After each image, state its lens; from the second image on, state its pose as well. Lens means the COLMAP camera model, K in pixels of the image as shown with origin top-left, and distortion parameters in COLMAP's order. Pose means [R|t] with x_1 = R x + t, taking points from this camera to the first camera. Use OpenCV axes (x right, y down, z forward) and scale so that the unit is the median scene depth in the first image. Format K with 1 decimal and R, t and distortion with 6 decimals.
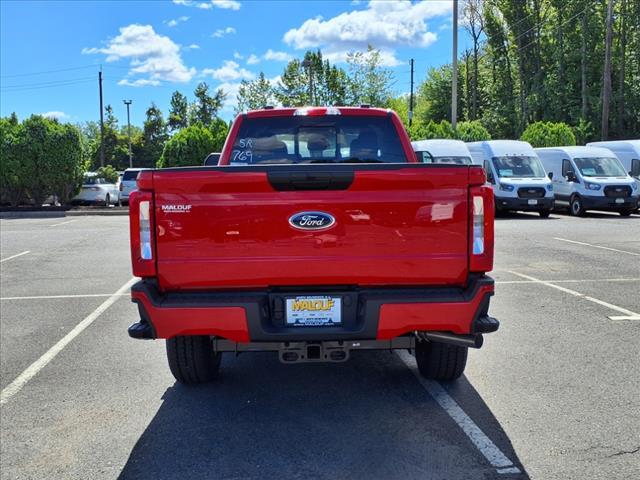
lens RADIAL K [[741.7, 0, 320.0], [0, 741.7, 240.0], [0, 0, 1]] dist [0.032989, 0.006152]
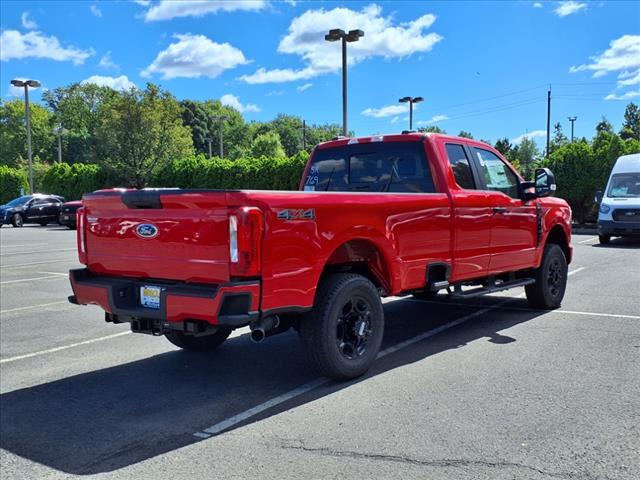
lens RADIAL K [[741.7, 0, 320.0], [0, 741.7, 240.0], [0, 0, 1]] dist [0.032989, 0.006152]
pose [[0.753697, 0.040925, -0.655946, 0.150061], [-0.054189, 0.998531, 0.000034, -0.003442], [0.654984, 0.035519, 0.754808, 0.022199]]
